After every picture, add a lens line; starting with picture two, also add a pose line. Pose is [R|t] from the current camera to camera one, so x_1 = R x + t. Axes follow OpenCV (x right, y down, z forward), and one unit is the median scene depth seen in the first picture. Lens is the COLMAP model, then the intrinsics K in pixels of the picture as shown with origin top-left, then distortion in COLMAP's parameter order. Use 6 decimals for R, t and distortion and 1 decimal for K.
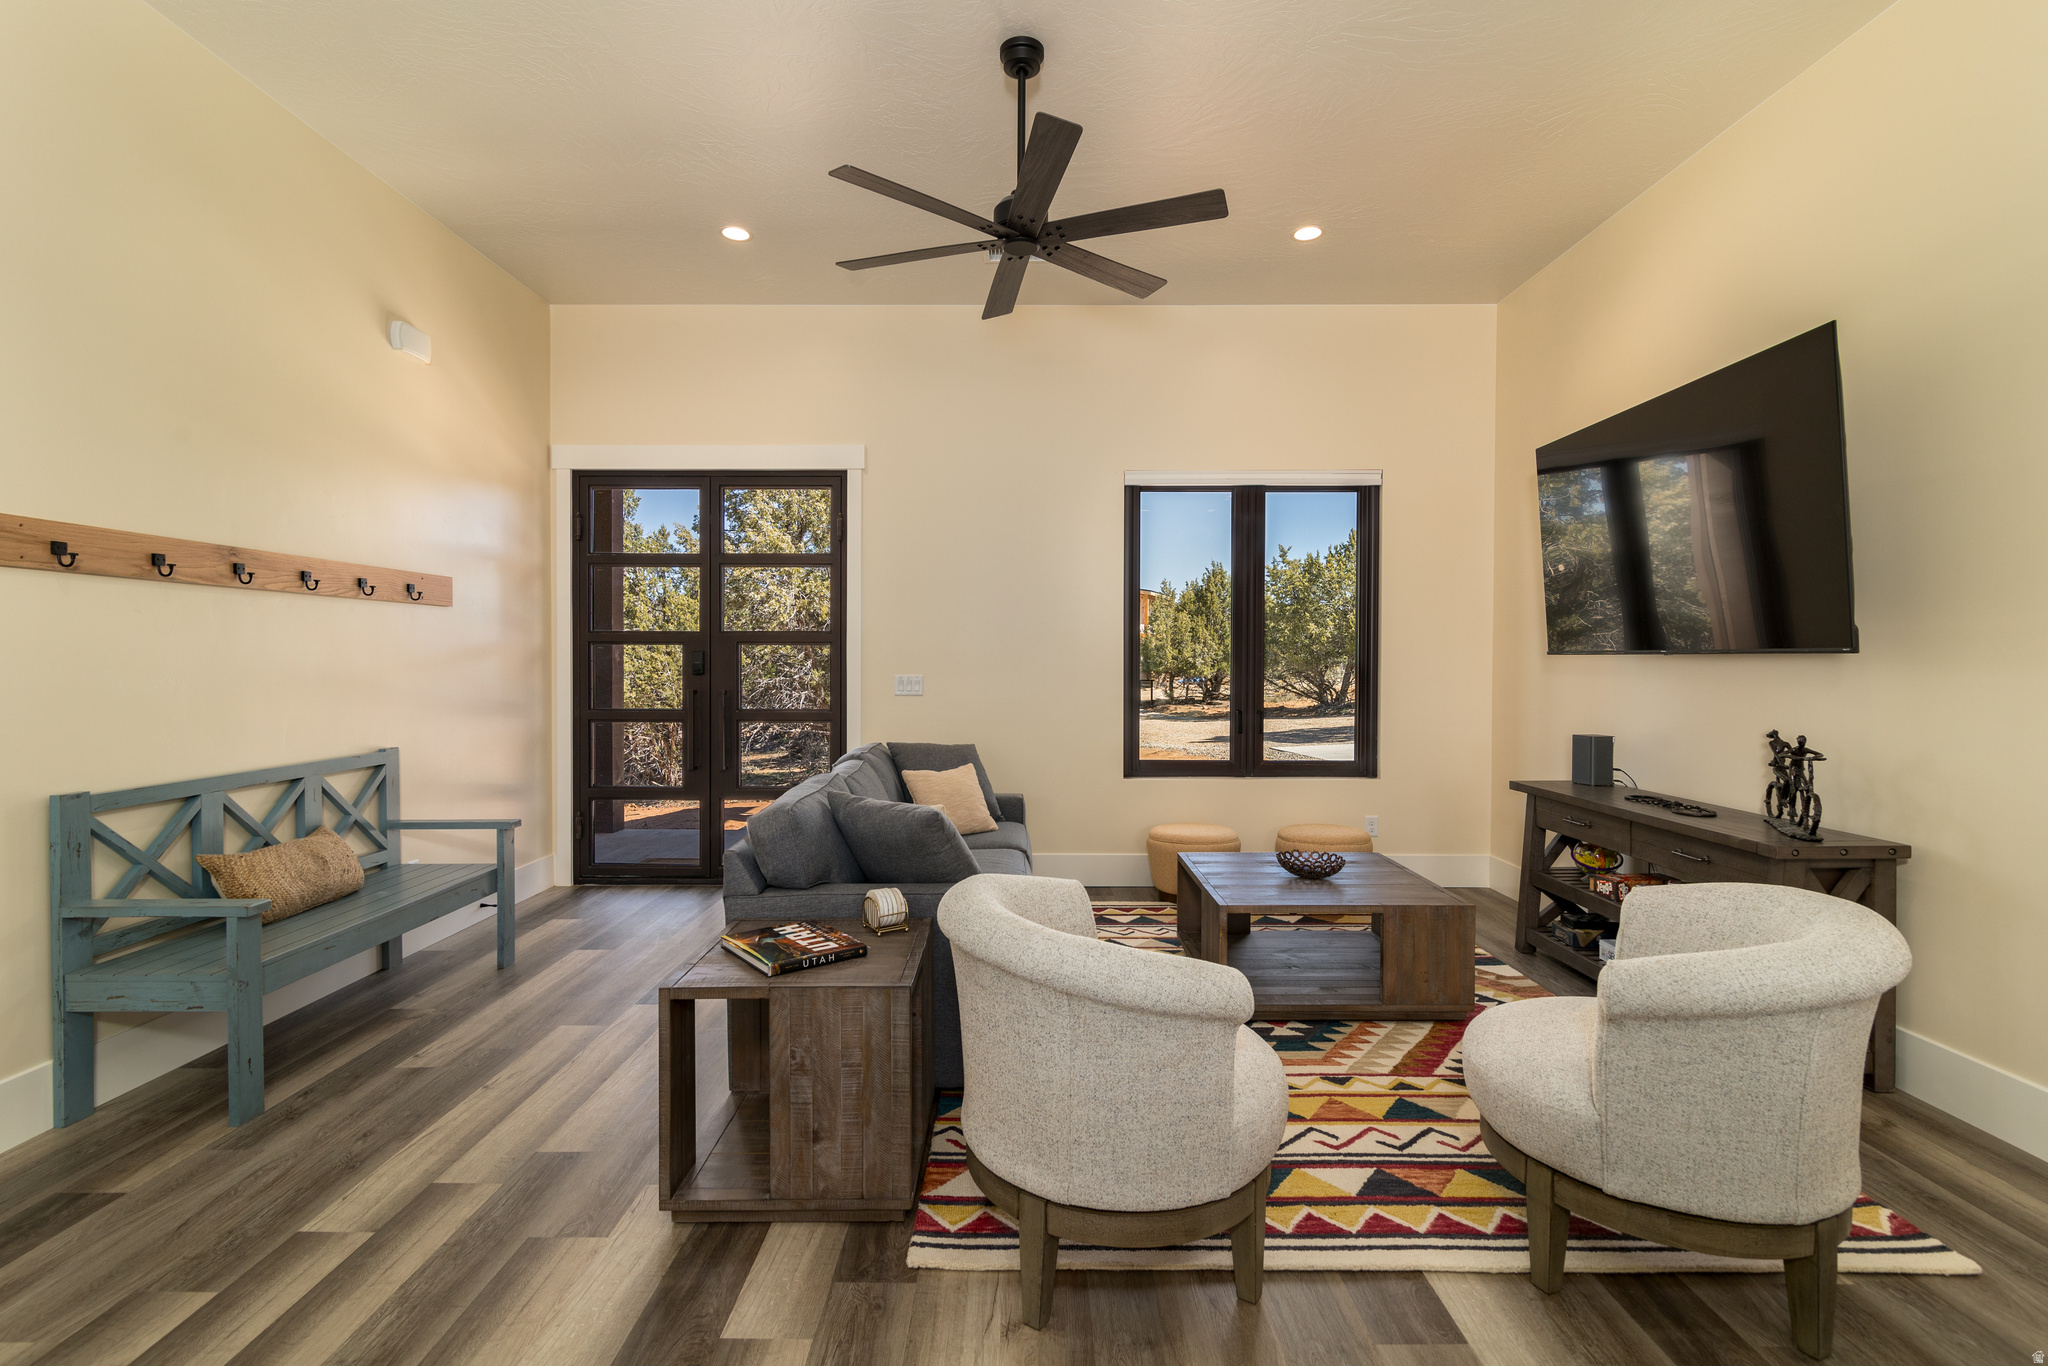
lens RADIAL K [[924.5, 0, 1021.8], [0, 924.5, 676.1], [0, 0, 1]] dist [-0.007679, 0.000161]
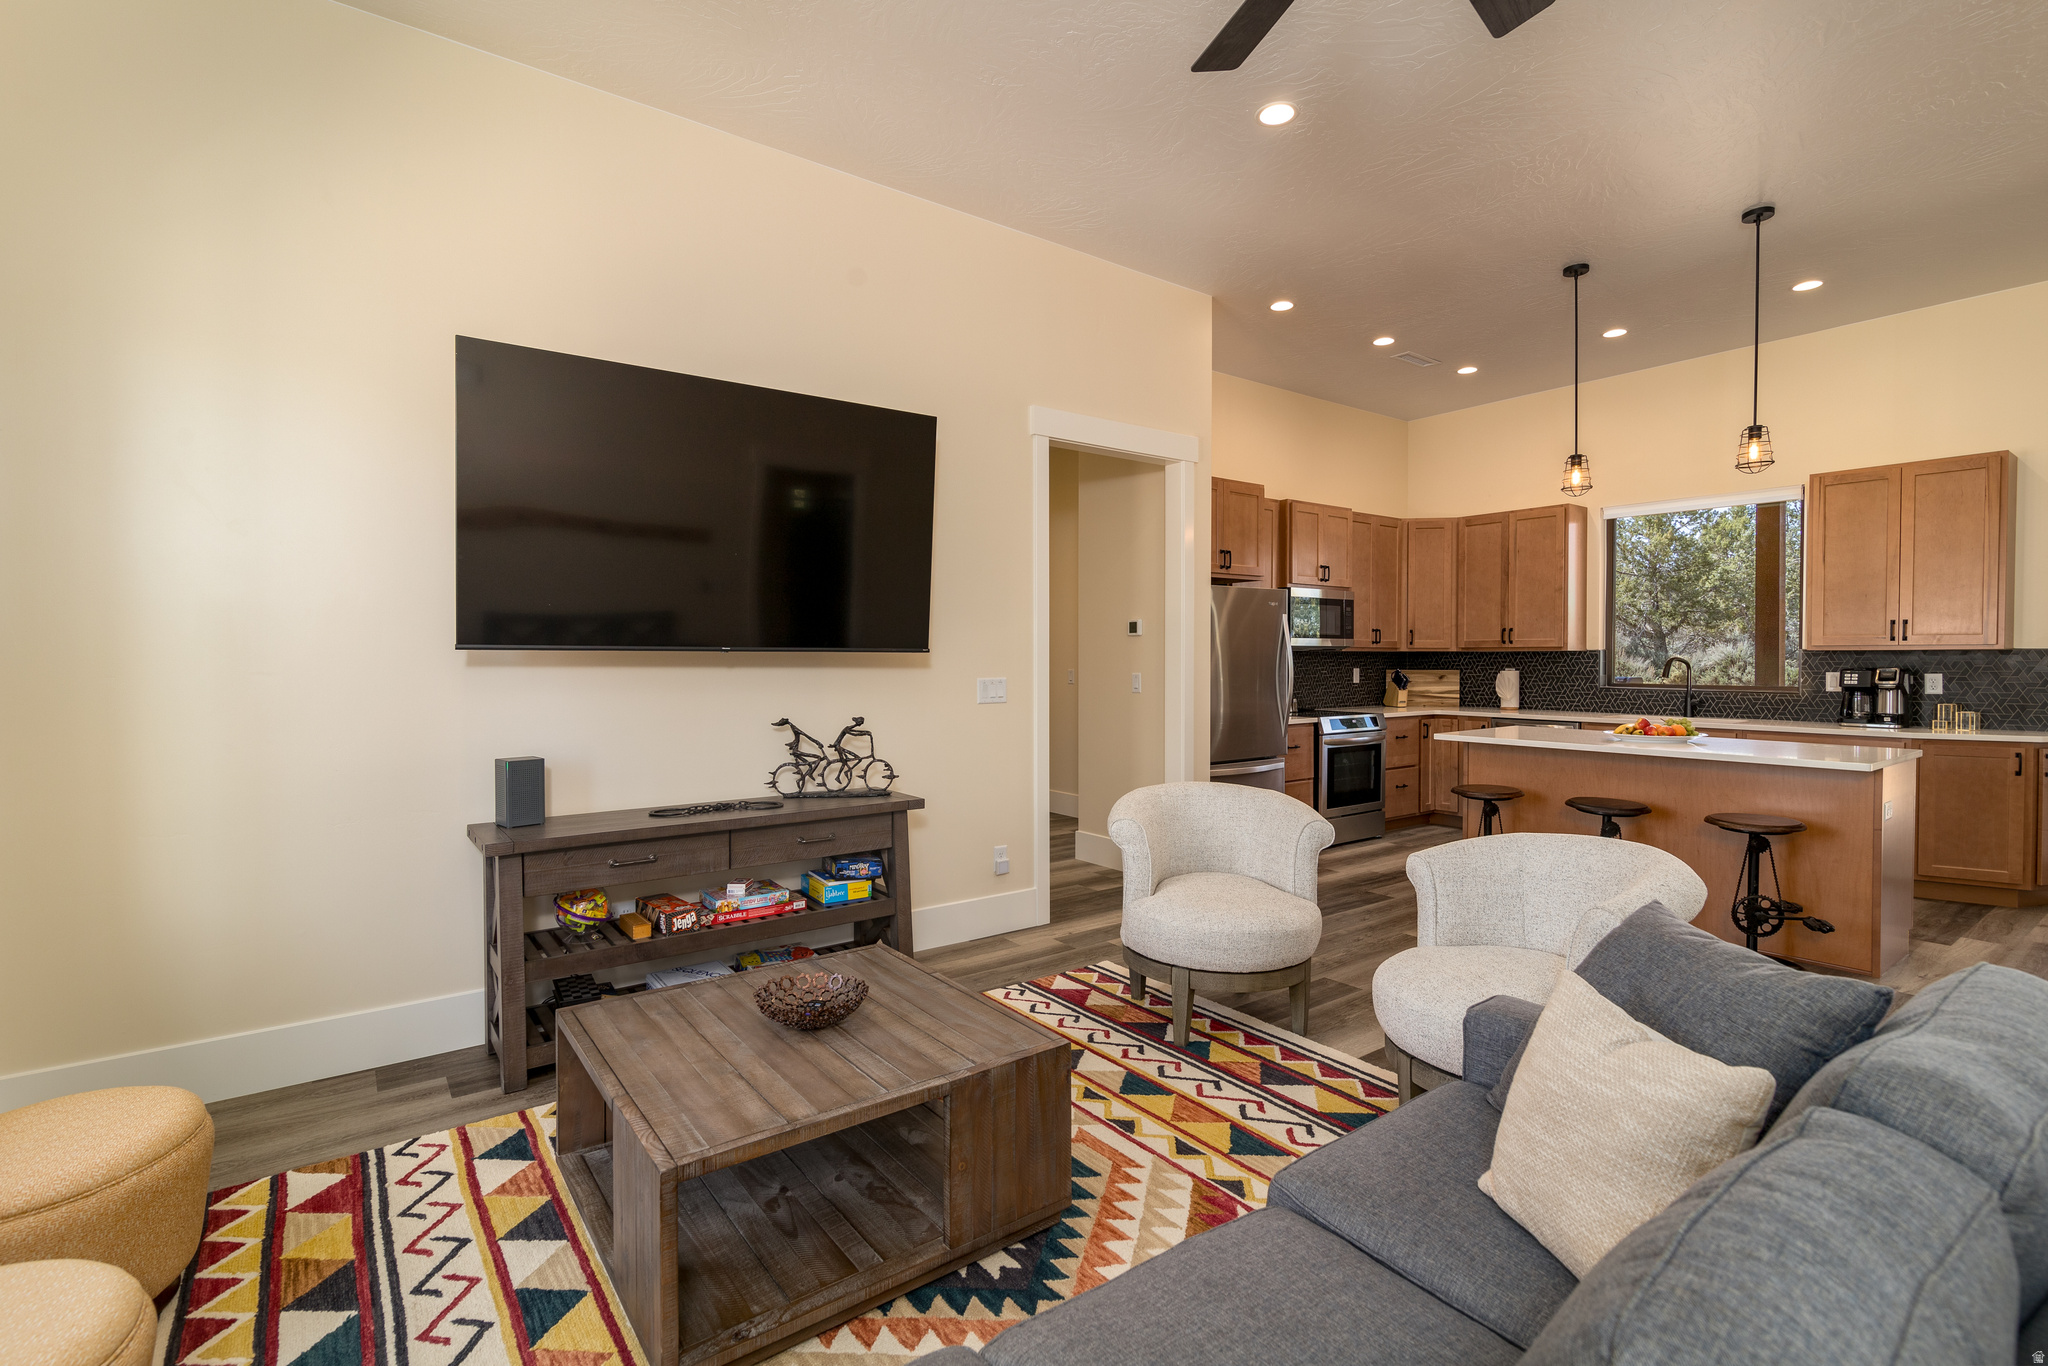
lens RADIAL K [[924.5, 0, 1021.8], [0, 924.5, 676.1], [0, 0, 1]] dist [-0.007679, 0.000161]
pose [[-0.601254, -0.018158, 0.798852, -0.360595], [0.012865, 0.999392, 0.032398, -0.034123], [-0.798954, 0.029756, -0.600655, 1.897532]]
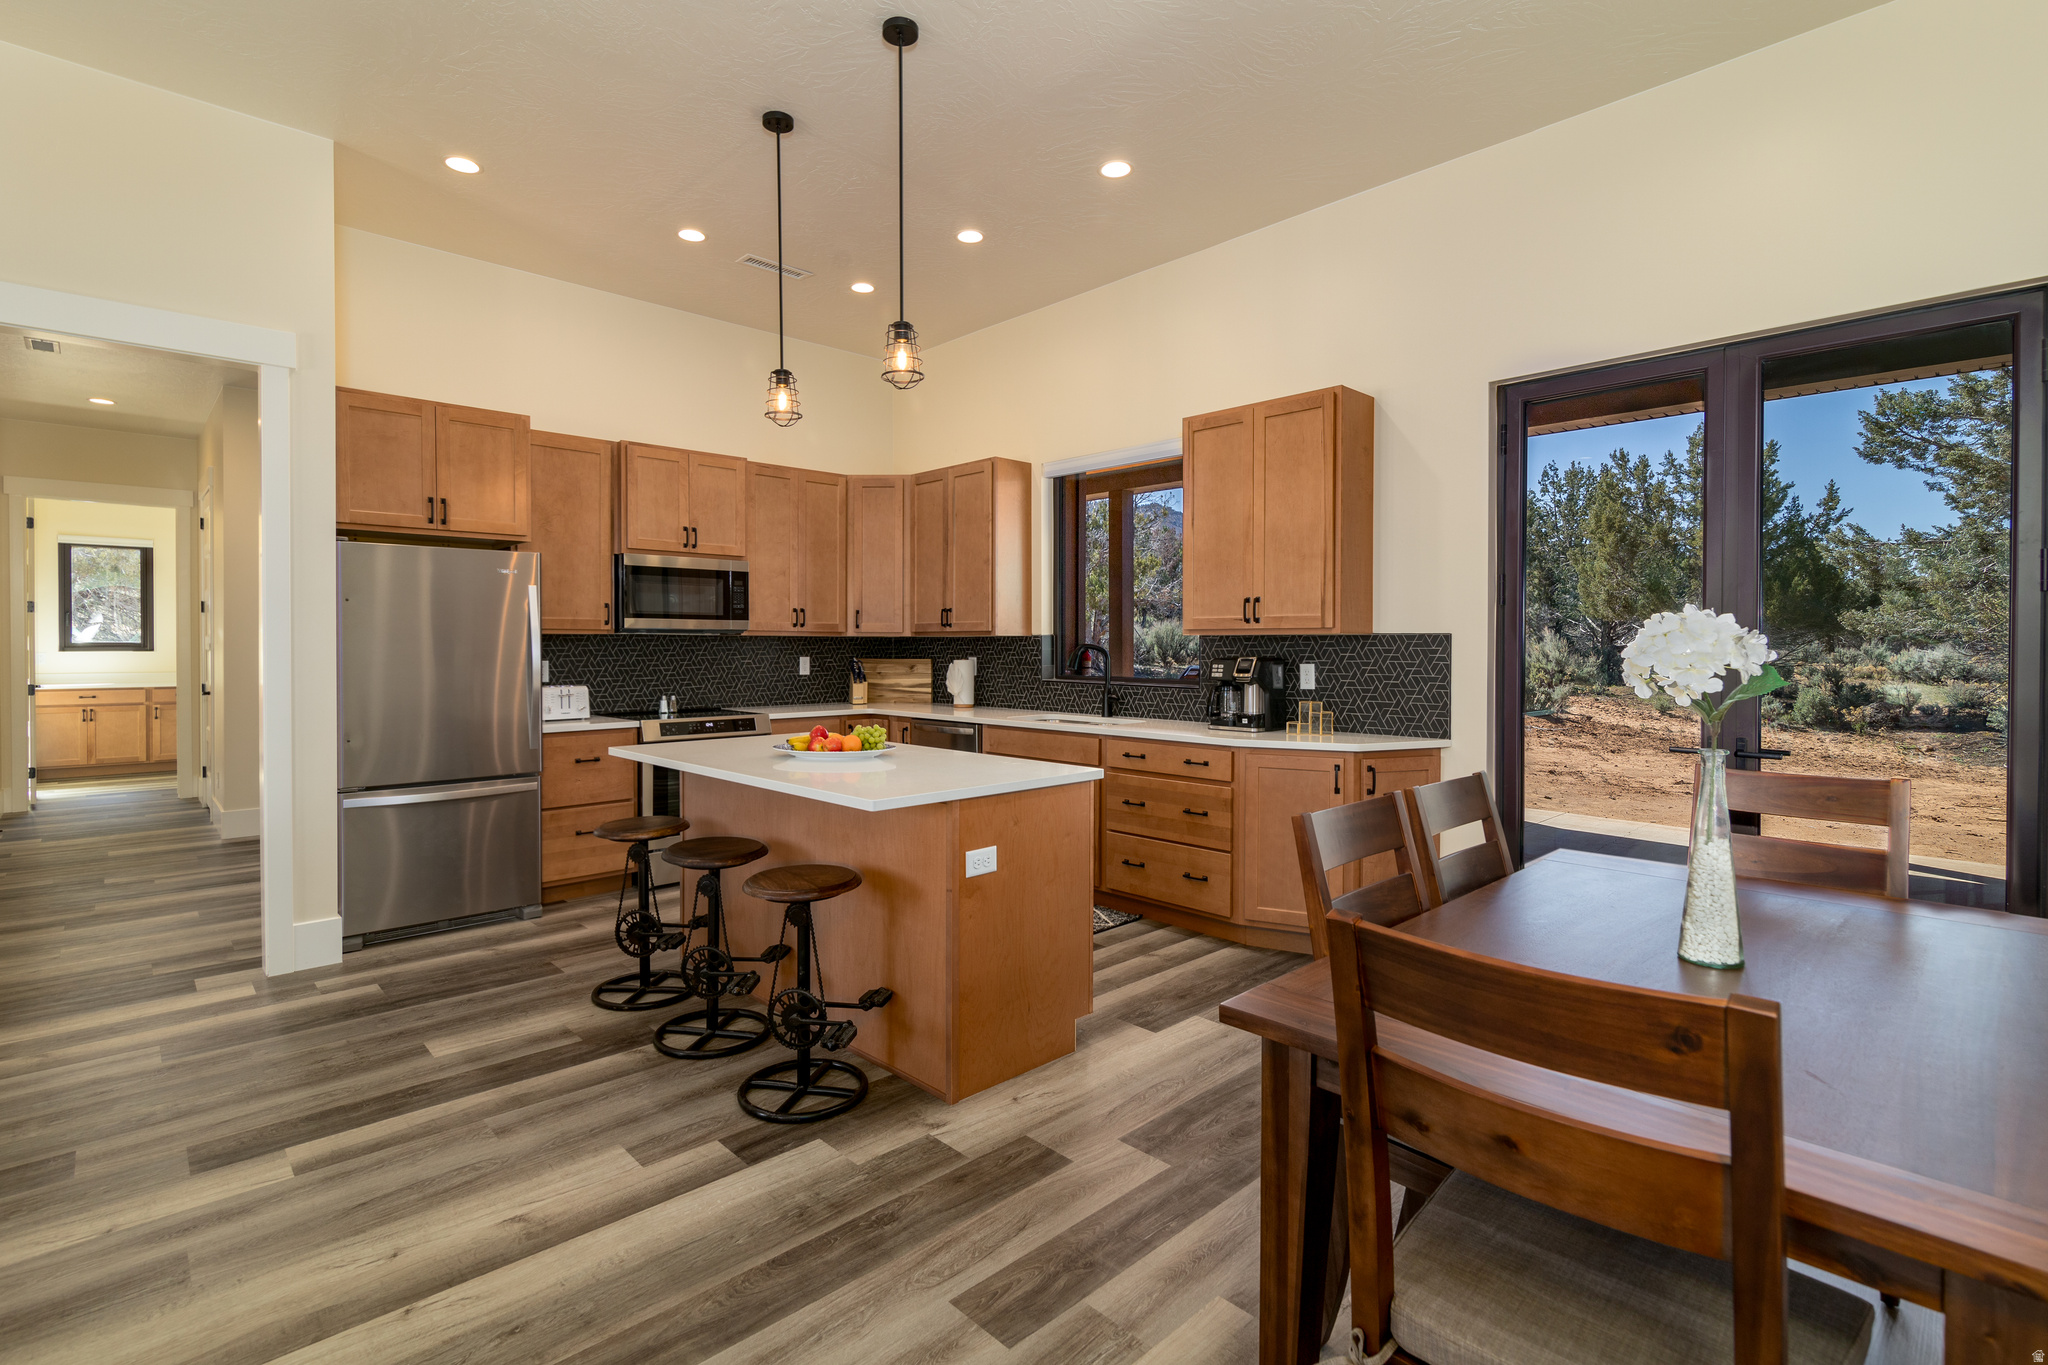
lens RADIAL K [[960.2, 0, 1026.9], [0, 960.2, 653.8], [0, 0, 1]] dist [0.007989, 0.000284]
pose [[-0.693380, -0.010177, 0.720501, -0.899702], [0.009951, 0.999670, 0.023696, -0.009836], [-0.720504, 0.023600, -0.693049, 0.481526]]
